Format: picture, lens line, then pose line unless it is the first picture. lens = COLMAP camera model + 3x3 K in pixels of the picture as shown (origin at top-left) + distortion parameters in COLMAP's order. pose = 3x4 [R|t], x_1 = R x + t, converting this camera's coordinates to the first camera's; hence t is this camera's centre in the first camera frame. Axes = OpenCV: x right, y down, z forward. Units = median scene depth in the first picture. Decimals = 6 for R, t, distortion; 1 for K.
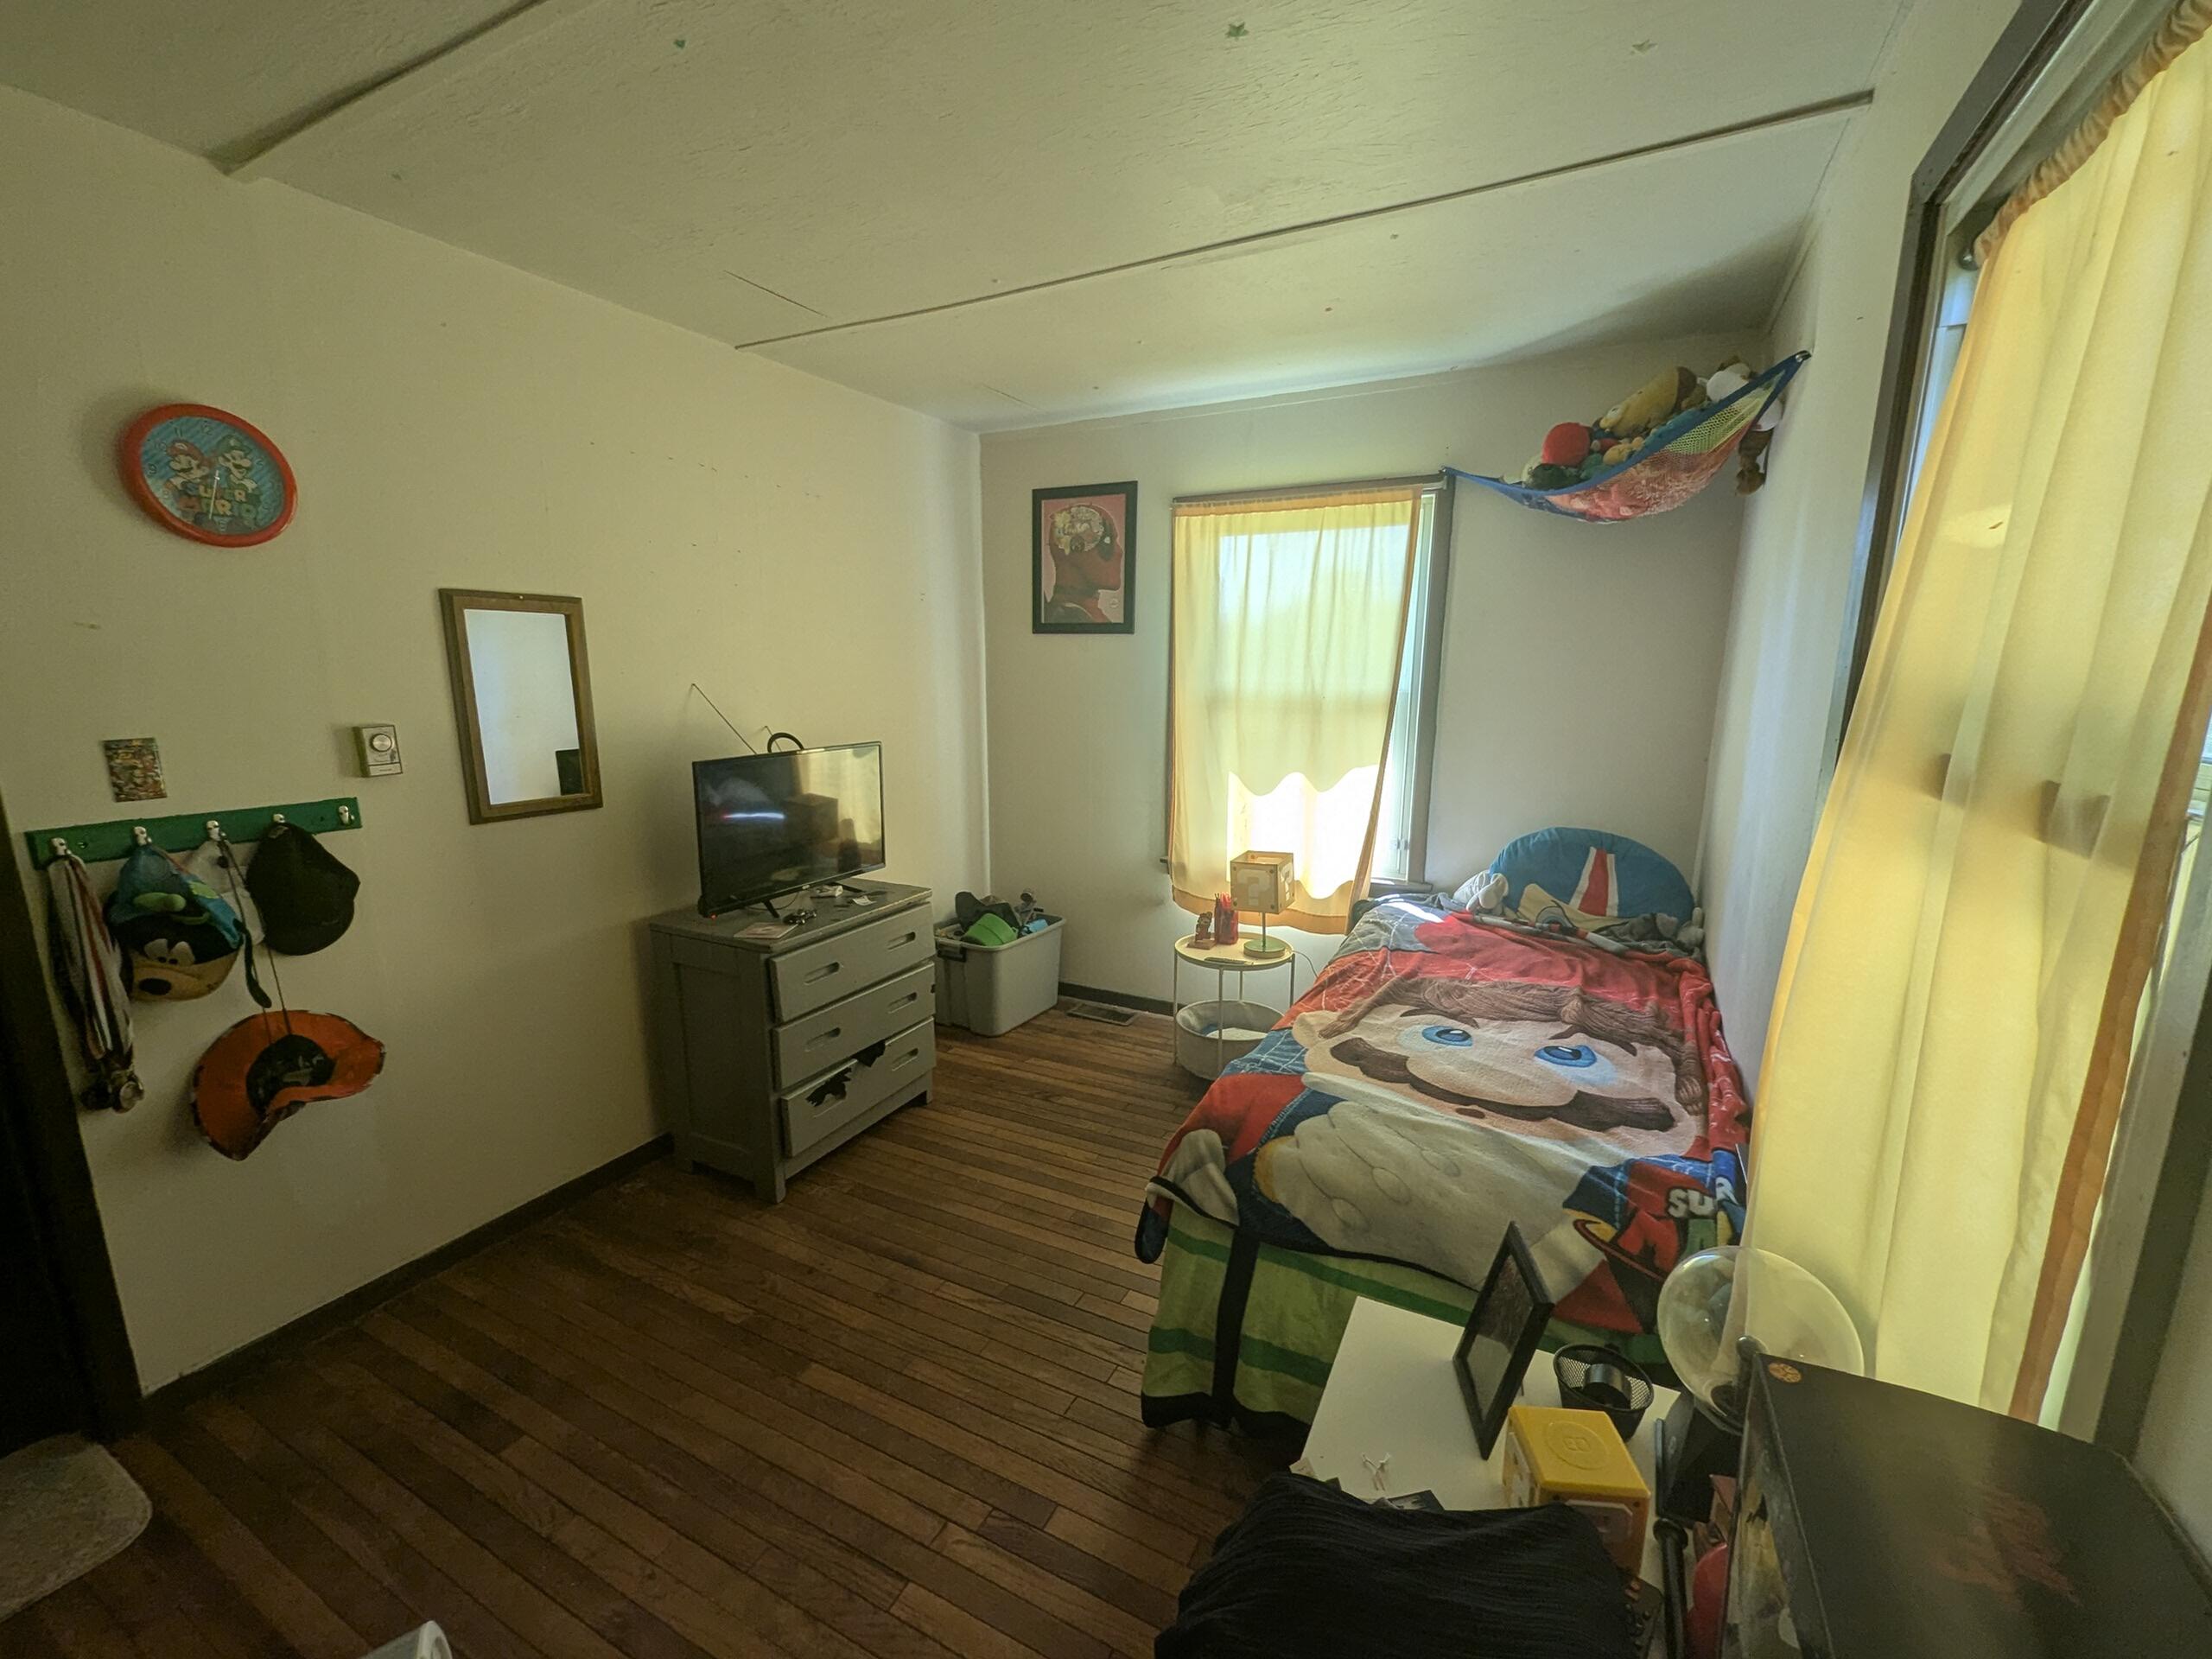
lens RADIAL K [[944.9, 0, 1110.6], [0, 944.9, 857.7], [0, 0, 1]] dist [0.000847, -0.000174]
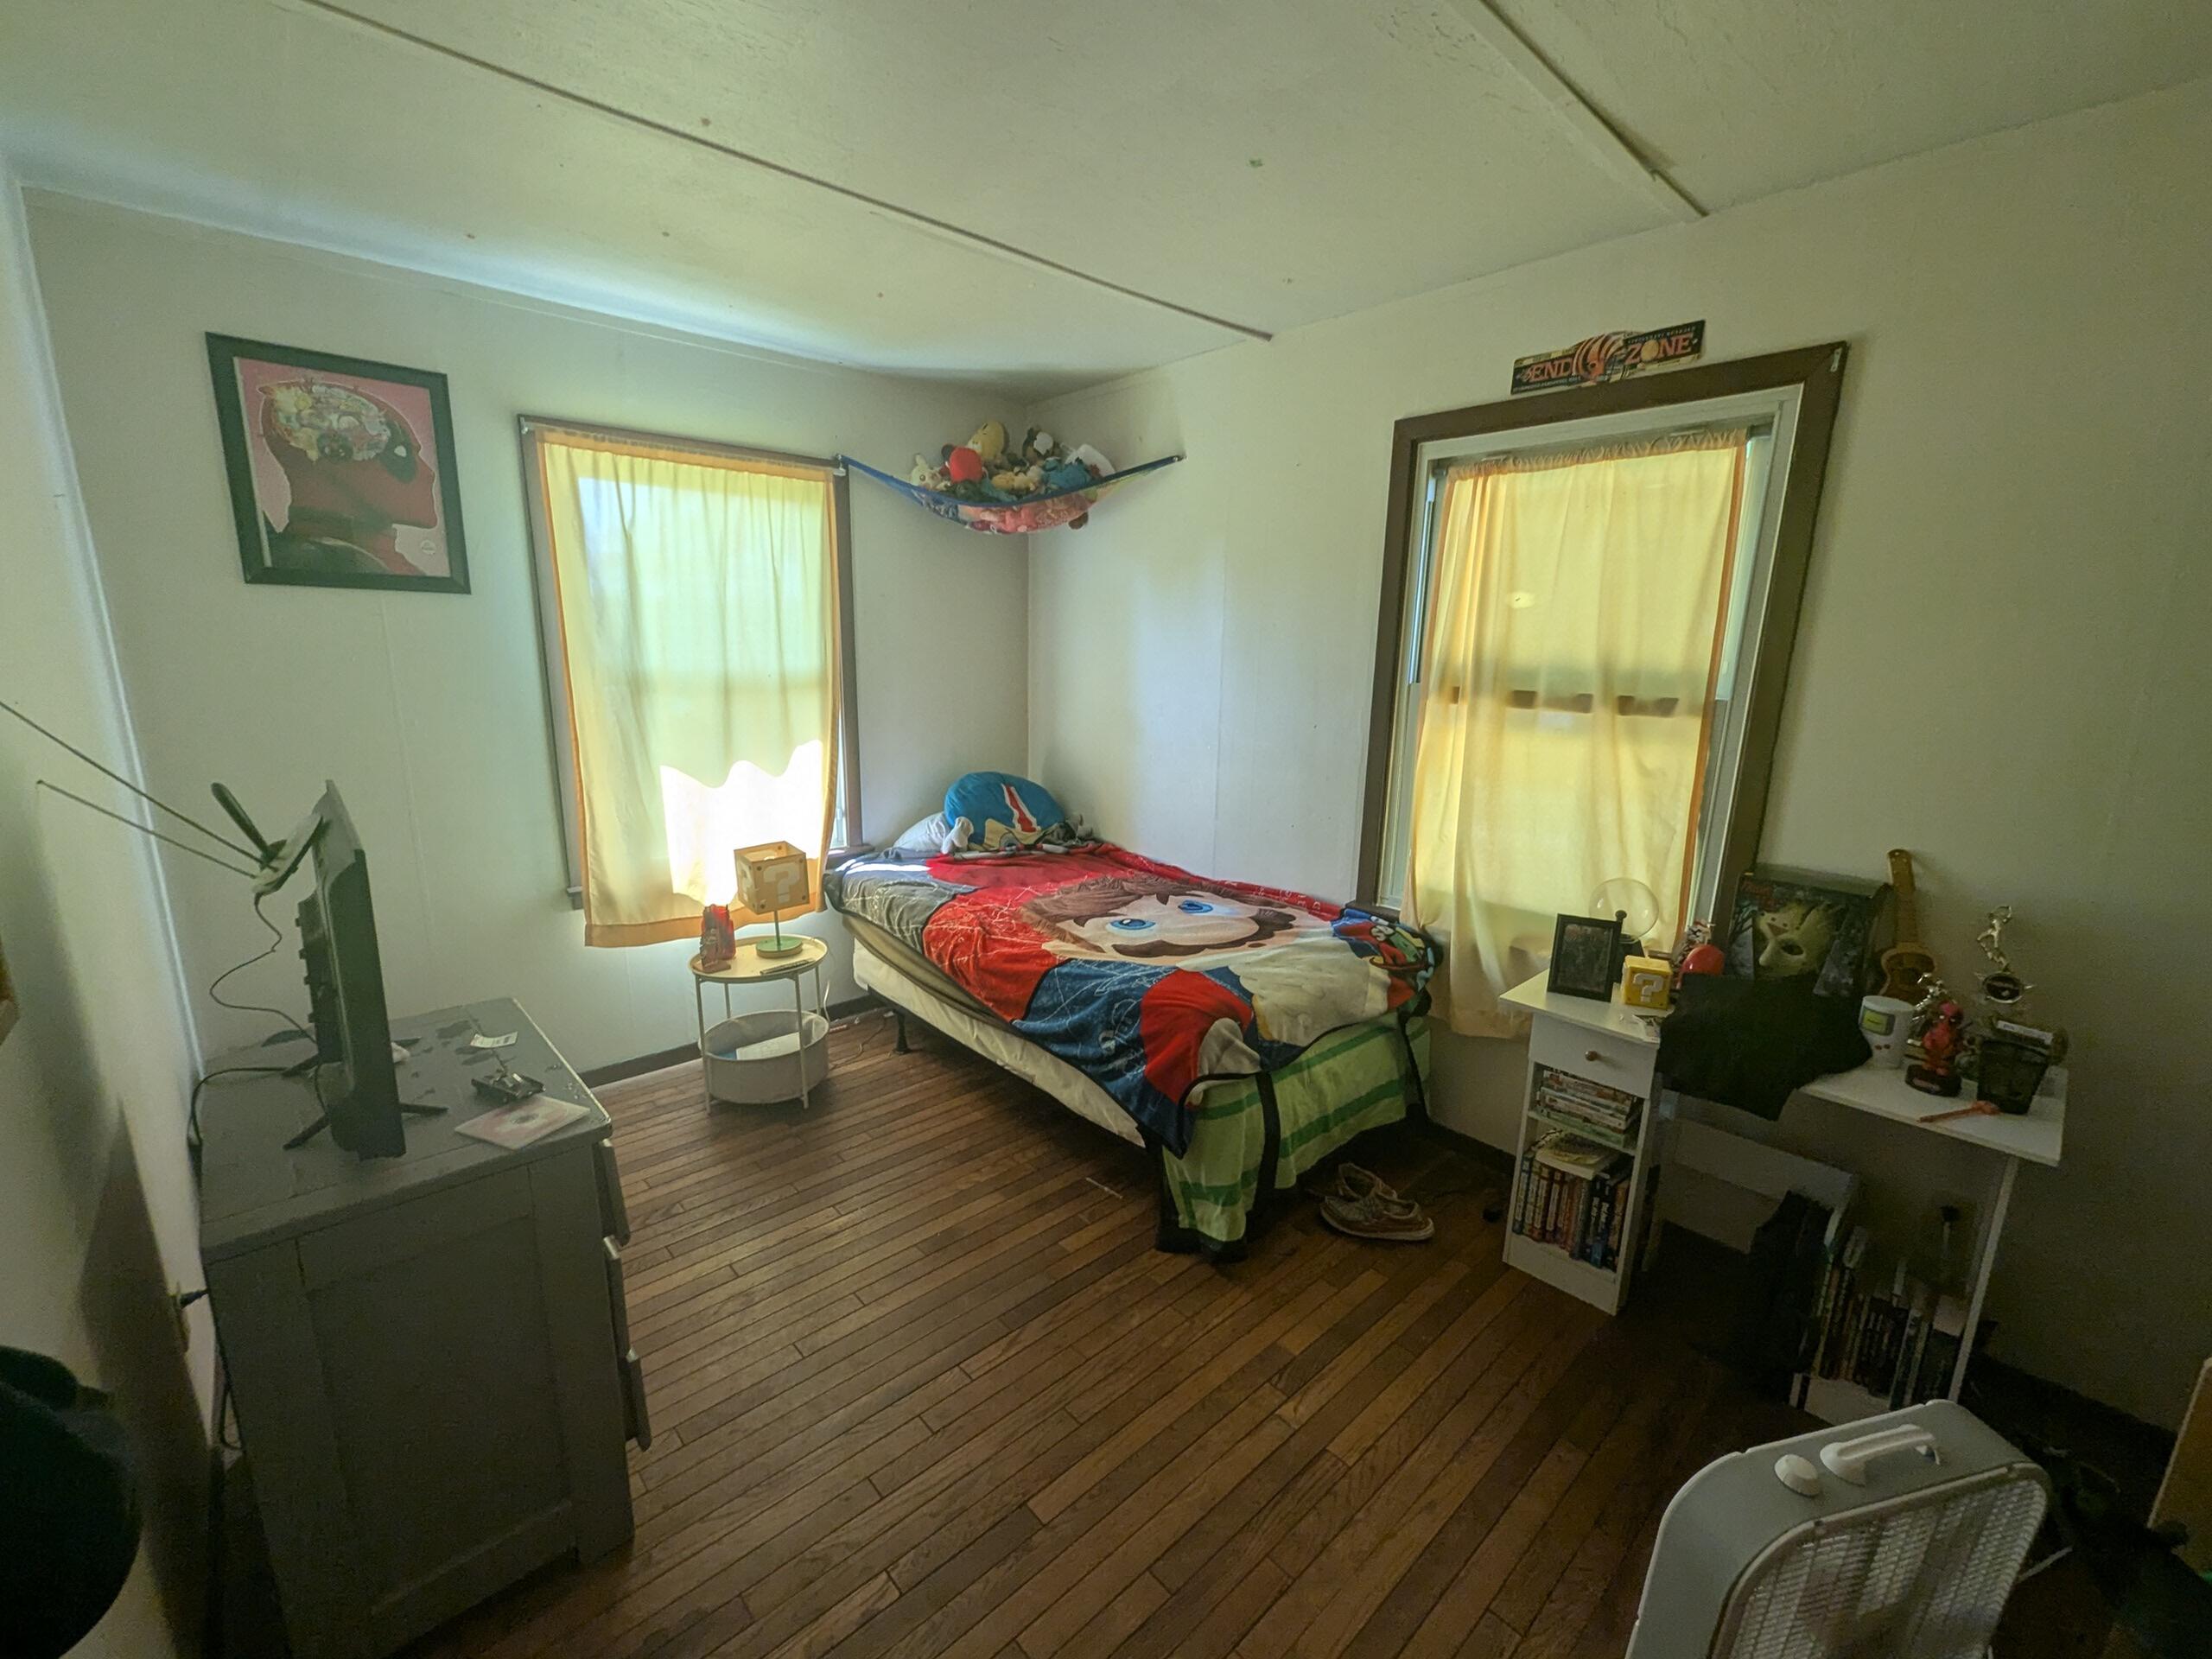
lens RADIAL K [[944.9, 0, 1110.6], [0, 944.9, 857.7], [0, 0, 1]] dist [0.000847, -0.000174]
pose [[0.328633, -0.208868, 0.921073, -0.629288], [0.174306, 0.971900, 0.158203, -0.087810], [-0.928234, 0.108558, 0.355805, 0.389639]]
